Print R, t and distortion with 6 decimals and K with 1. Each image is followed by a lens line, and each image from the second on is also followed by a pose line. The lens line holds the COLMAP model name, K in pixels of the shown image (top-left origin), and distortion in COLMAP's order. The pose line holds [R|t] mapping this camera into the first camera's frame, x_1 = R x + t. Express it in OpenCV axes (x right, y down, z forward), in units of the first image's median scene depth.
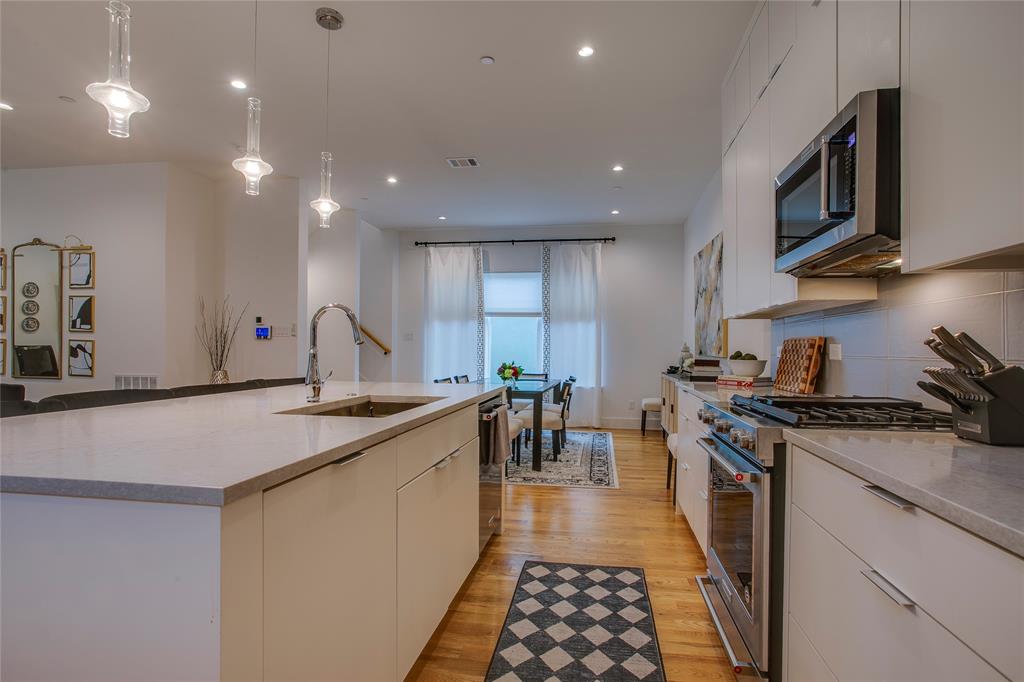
lens RADIAL K [[504.7, 0, 517.0], [0, 504.7, 341.4], [0, 0, 1]] dist [-0.033152, 0.019280]
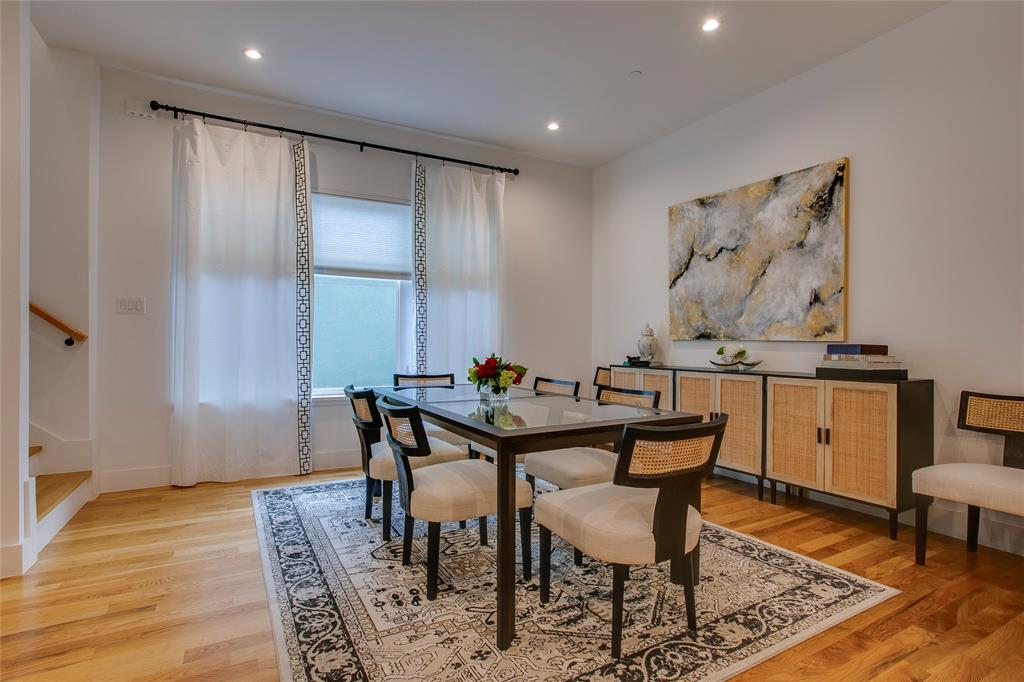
lens RADIAL K [[504.7, 0, 504.2], [0, 504.7, 339.2], [0, 0, 1]] dist [-0.033152, 0.019280]
pose [[0.791762, -0.005041, 0.610809, -0.232815], [-0.004559, 0.999889, 0.014162, 0.013546], [-0.610813, -0.013998, 0.791651, 0.451426]]
